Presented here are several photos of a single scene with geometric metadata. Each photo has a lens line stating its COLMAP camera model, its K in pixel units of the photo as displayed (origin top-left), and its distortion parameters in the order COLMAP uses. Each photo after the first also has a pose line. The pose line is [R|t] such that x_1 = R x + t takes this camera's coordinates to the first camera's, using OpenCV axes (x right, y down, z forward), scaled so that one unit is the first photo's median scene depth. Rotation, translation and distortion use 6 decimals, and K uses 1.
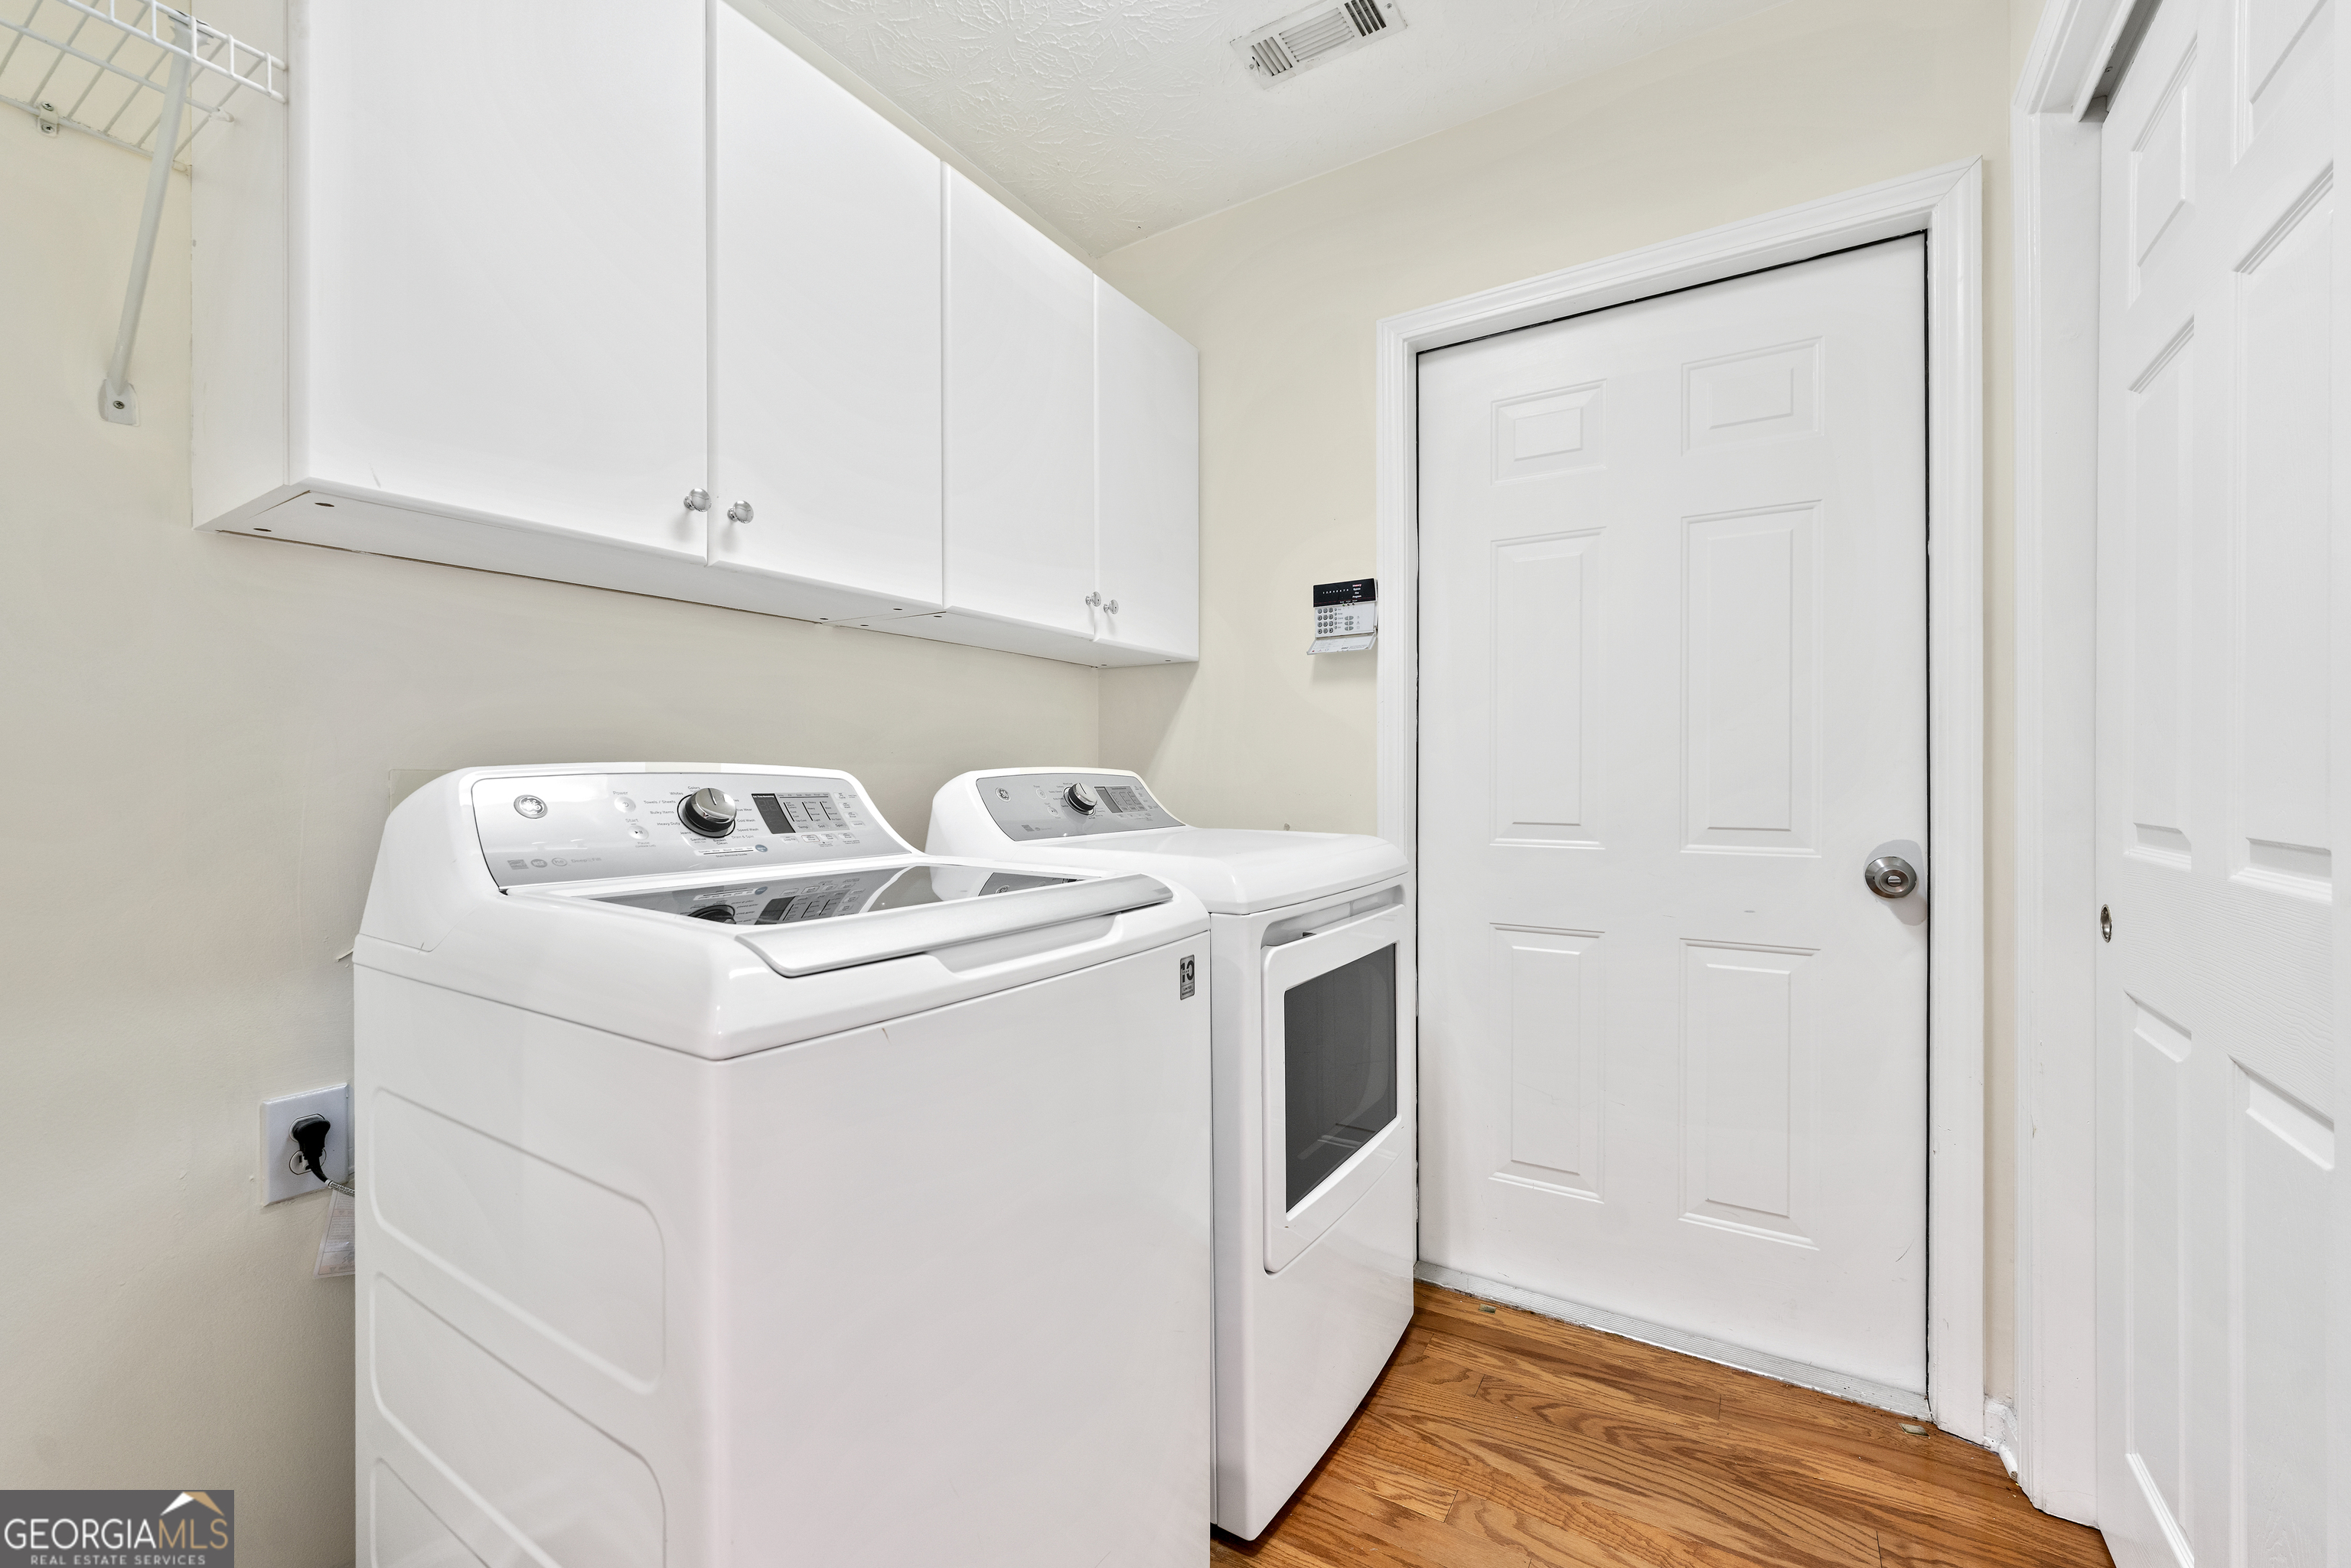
lens RADIAL K [[956.4, 0, 1175.5], [0, 956.4, 784.0], [0, 0, 1]] dist [0.000579, 0.000105]
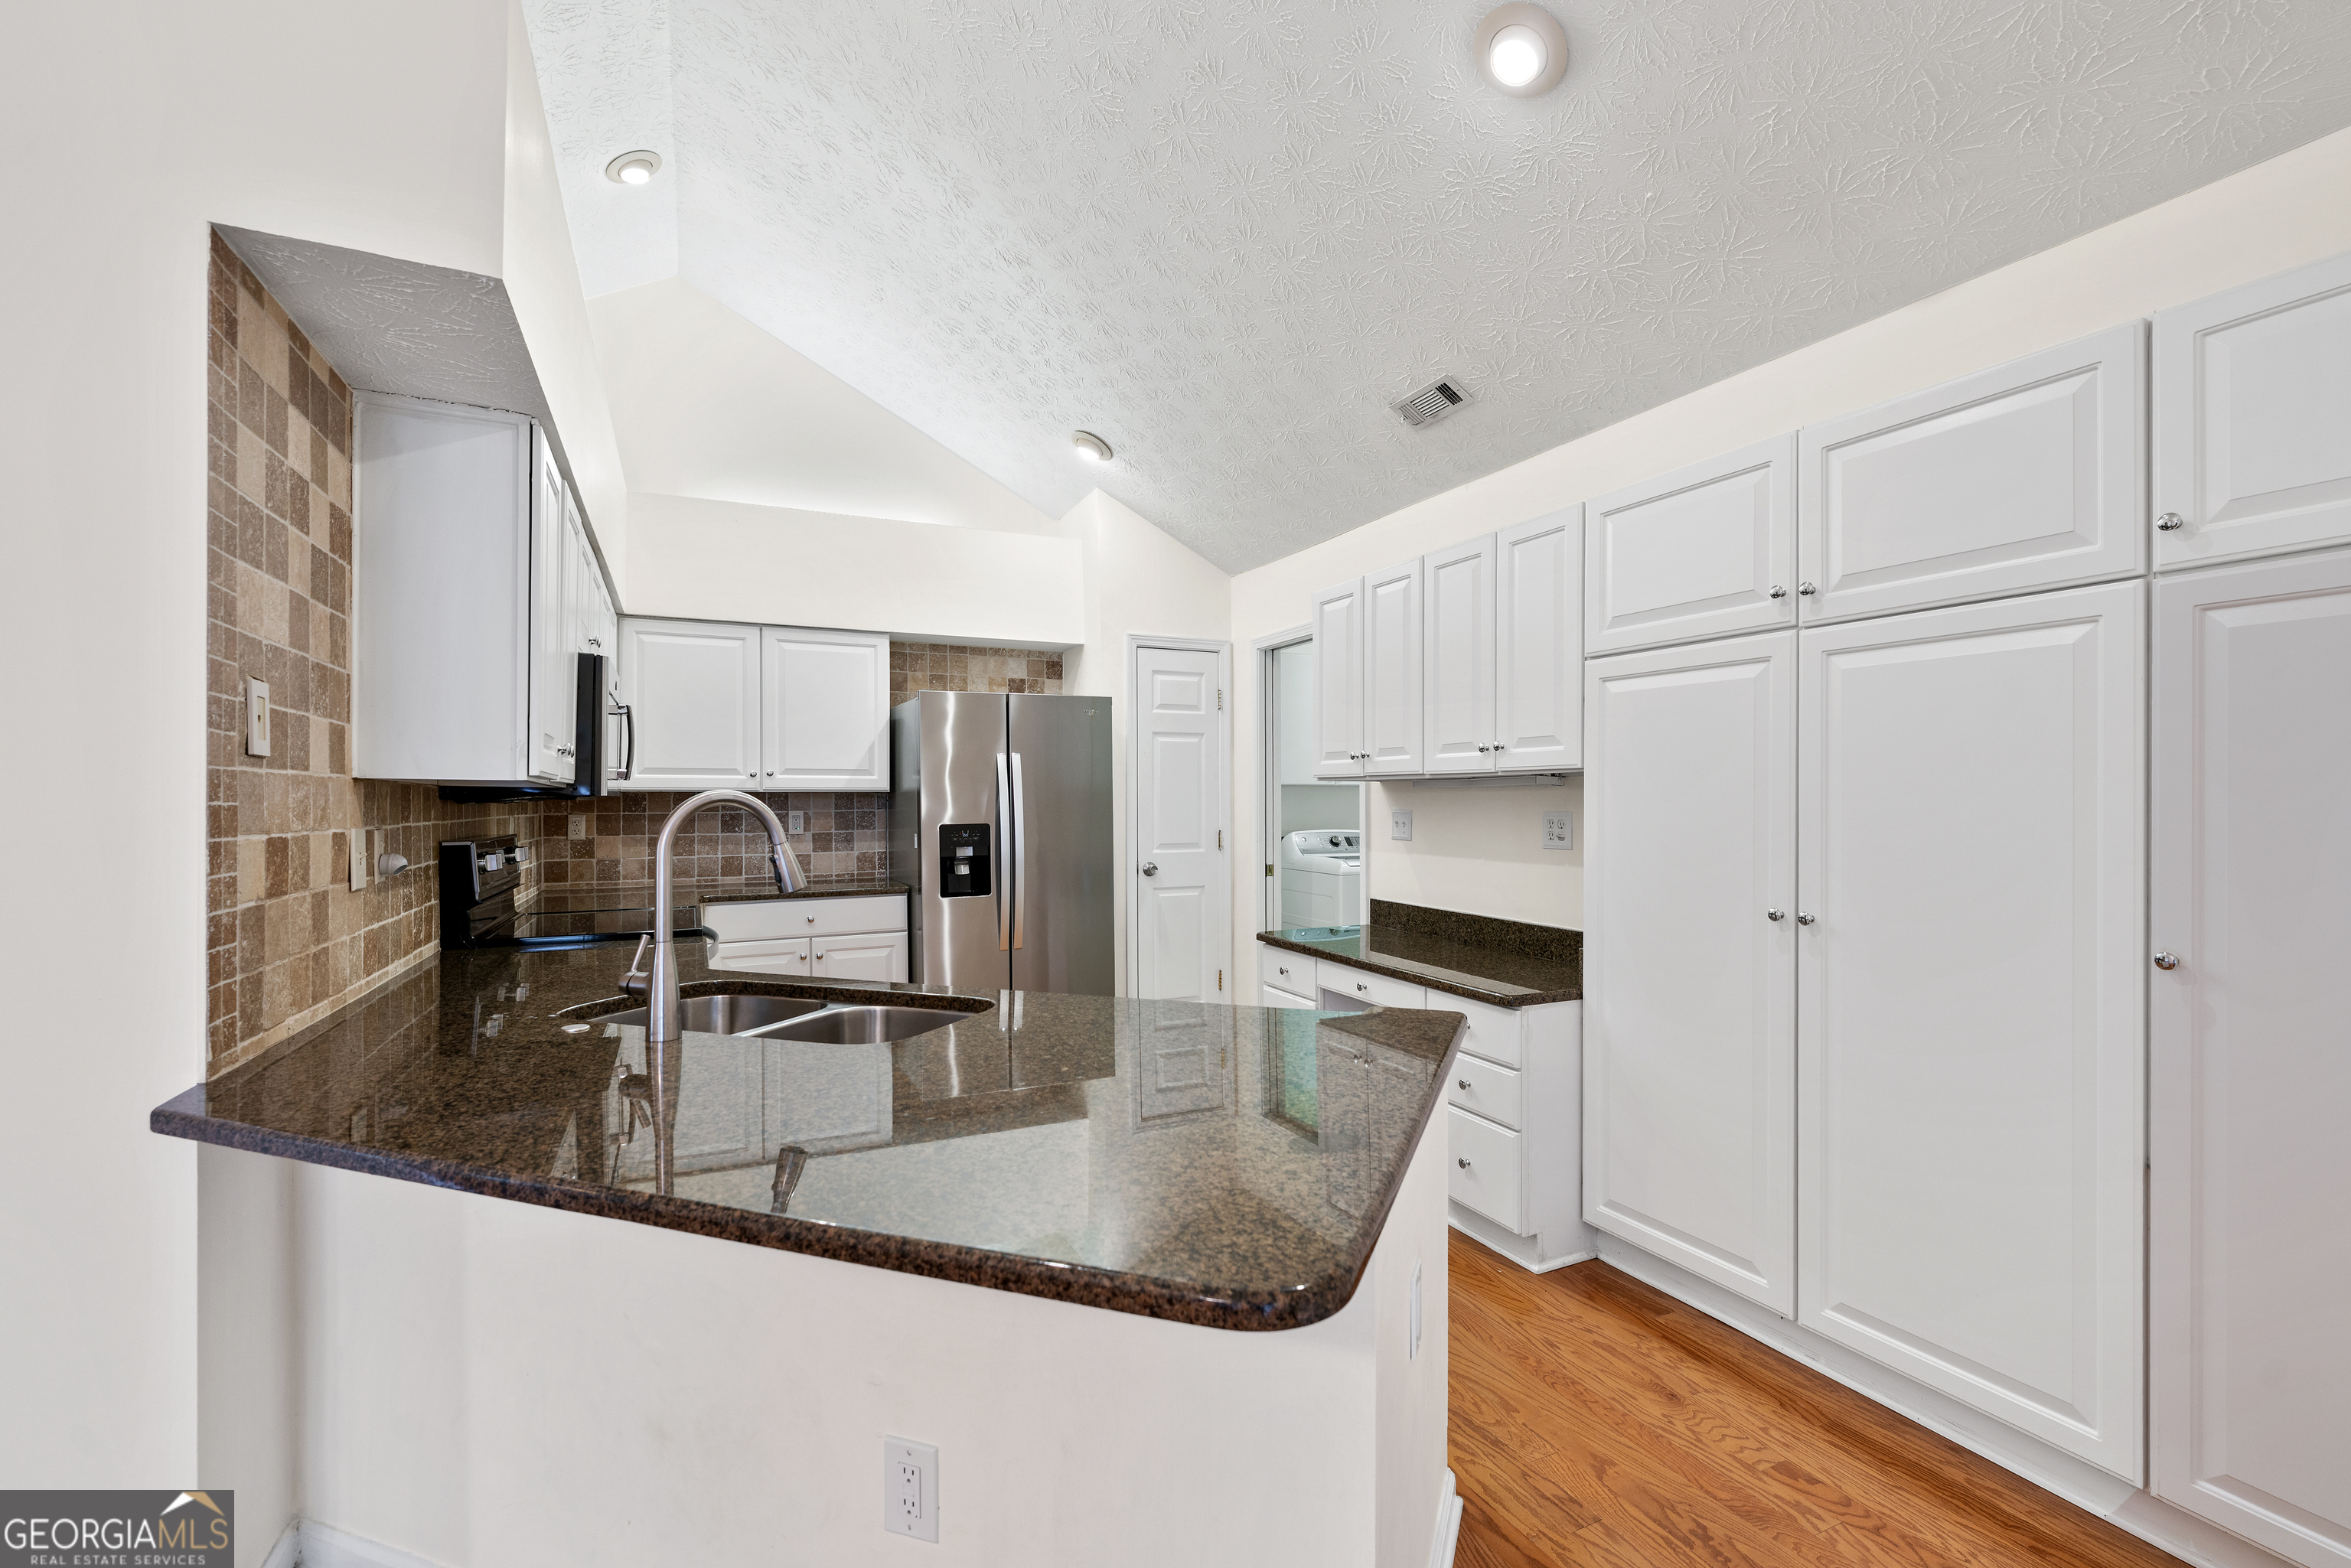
lens RADIAL K [[1011.4, 0, 1174.5], [0, 1011.4, 801.1], [0, 0, 1]] dist [-0.001554, -0.000346]
pose [[0.843952, 0.001016, -0.536418, 1.566616], [-0.000839, 0.999999, 0.000574, -0.175828], [0.536418, -0.000034, 0.843952, -3.759634]]
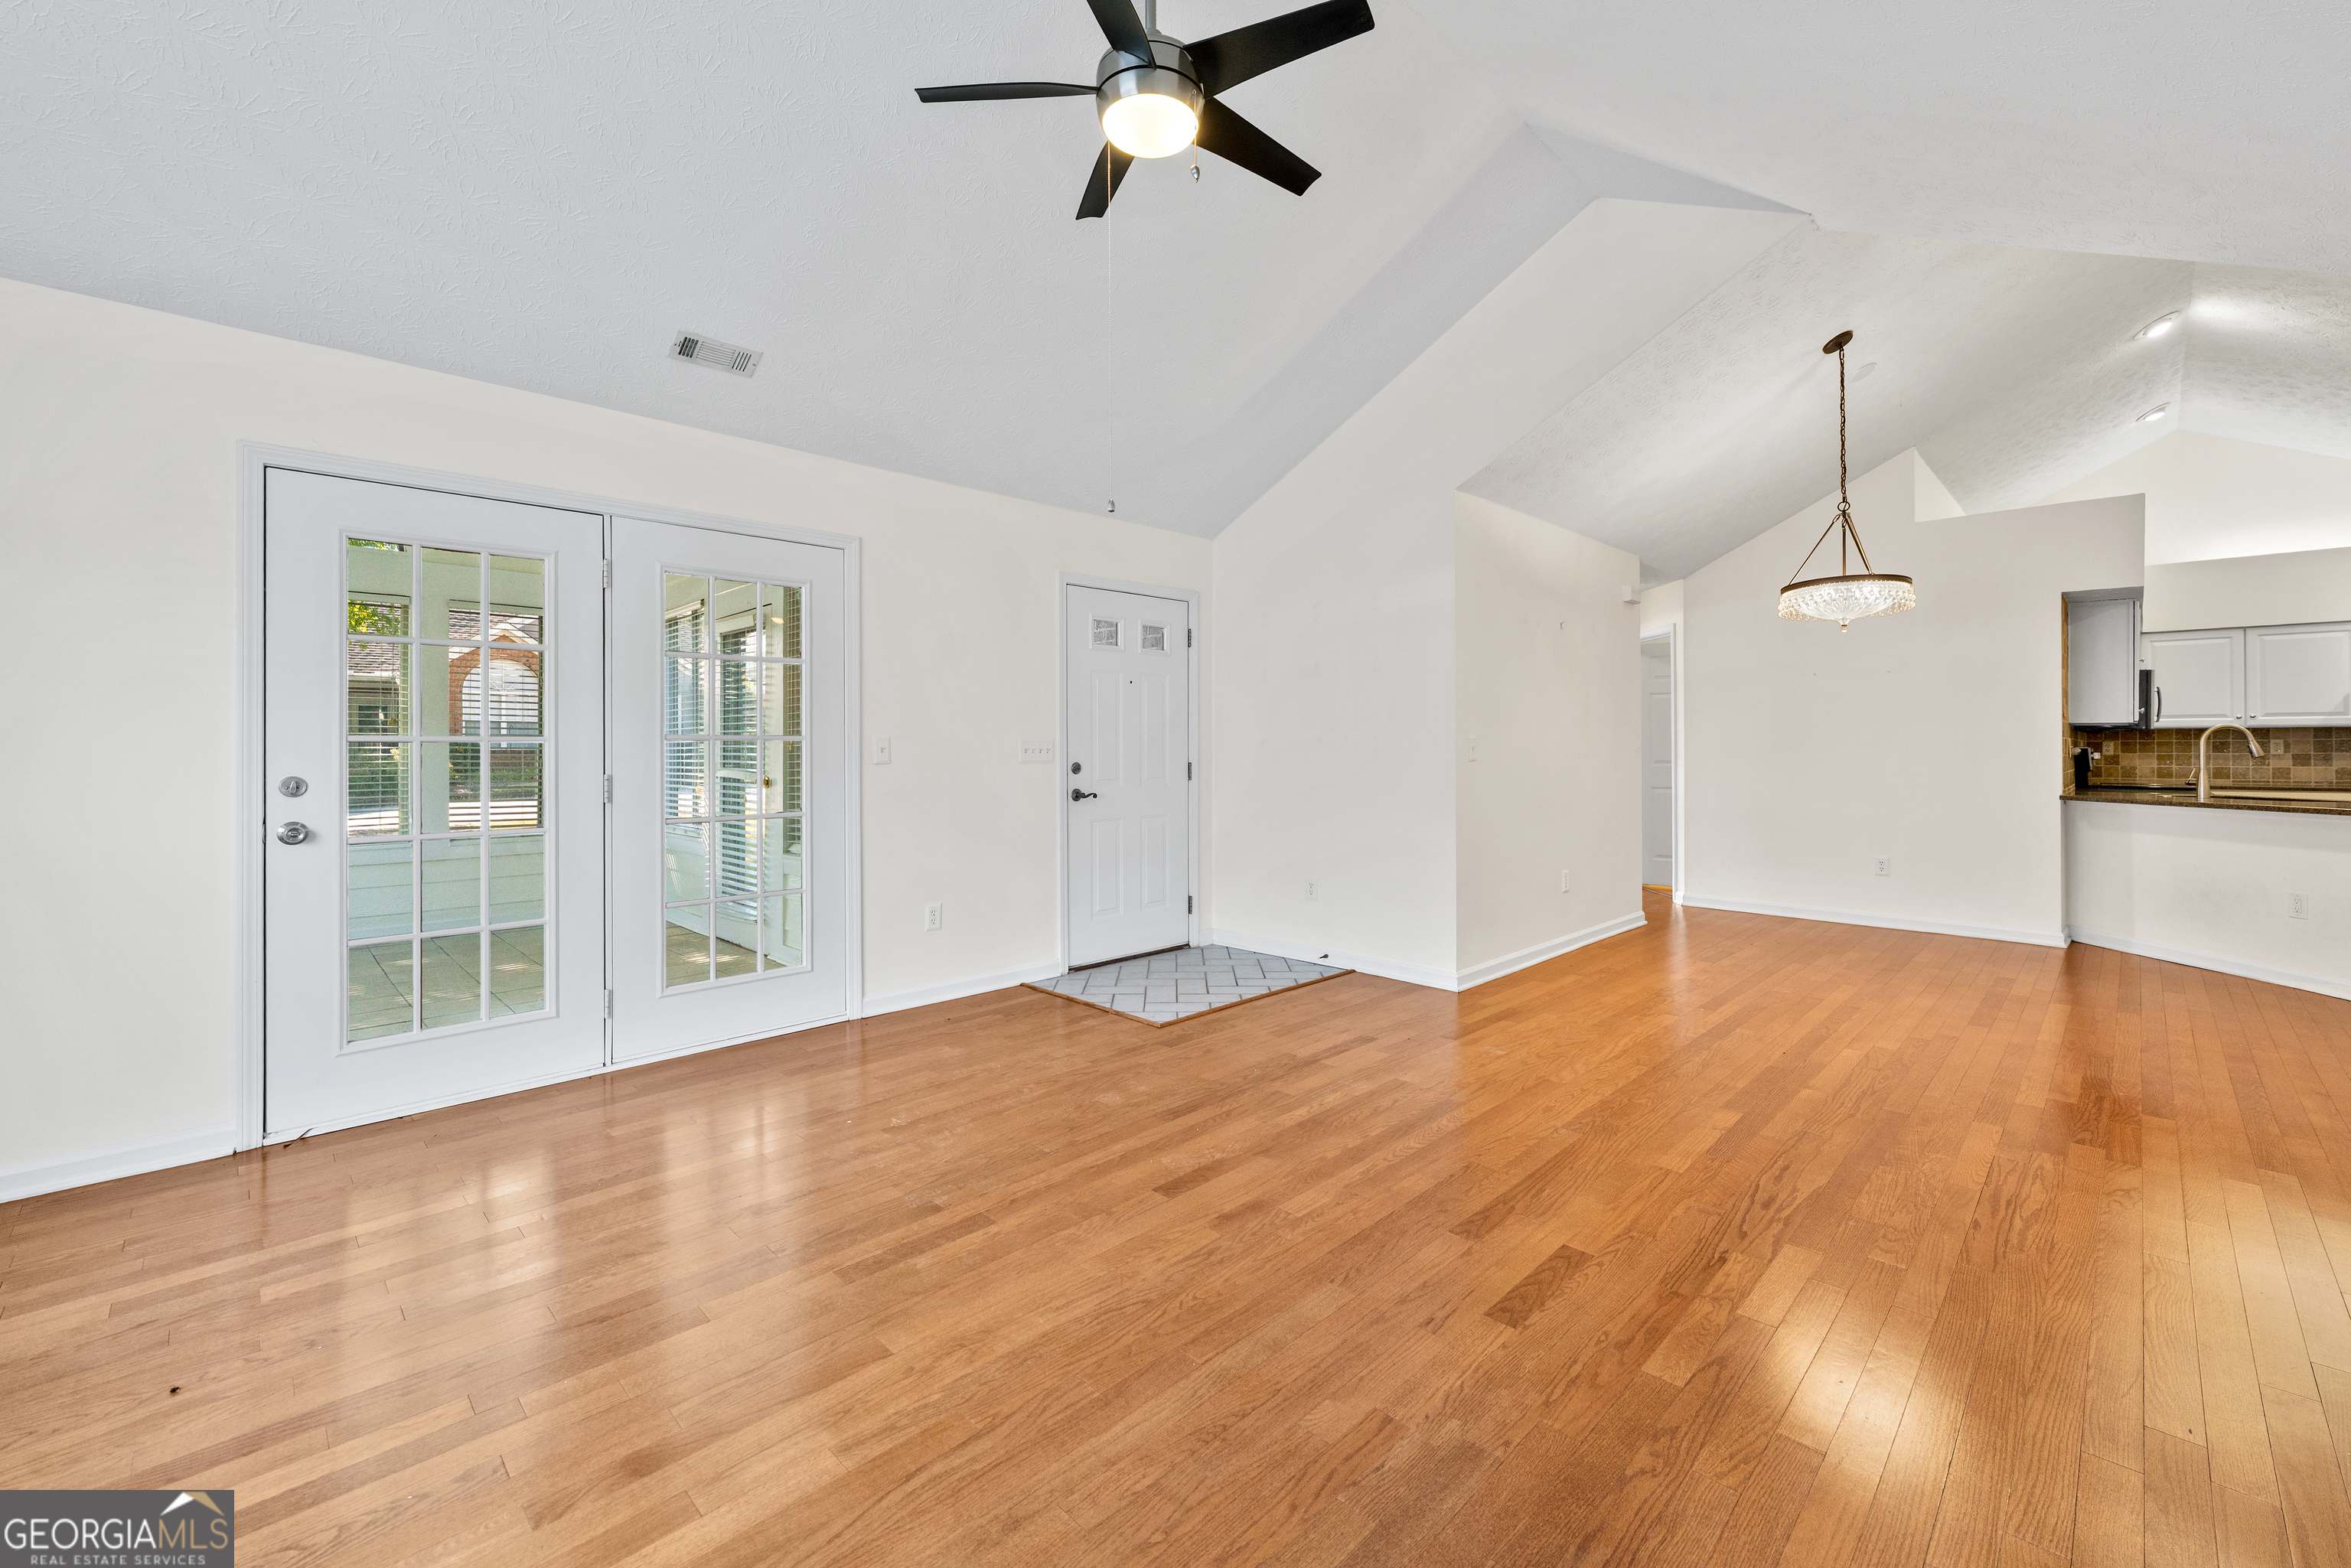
lens RADIAL K [[967.0, 0, 1174.9], [0, 967.0, 738.1], [0, 0, 1]] dist [0.001183, 0.000488]
pose [[-0.219886, -0.007308, -0.975498, 5.869961], [-0.001427, 0.999973, -0.007170, -0.081484], [0.975525, -0.000184, -0.219891, -6.773728]]
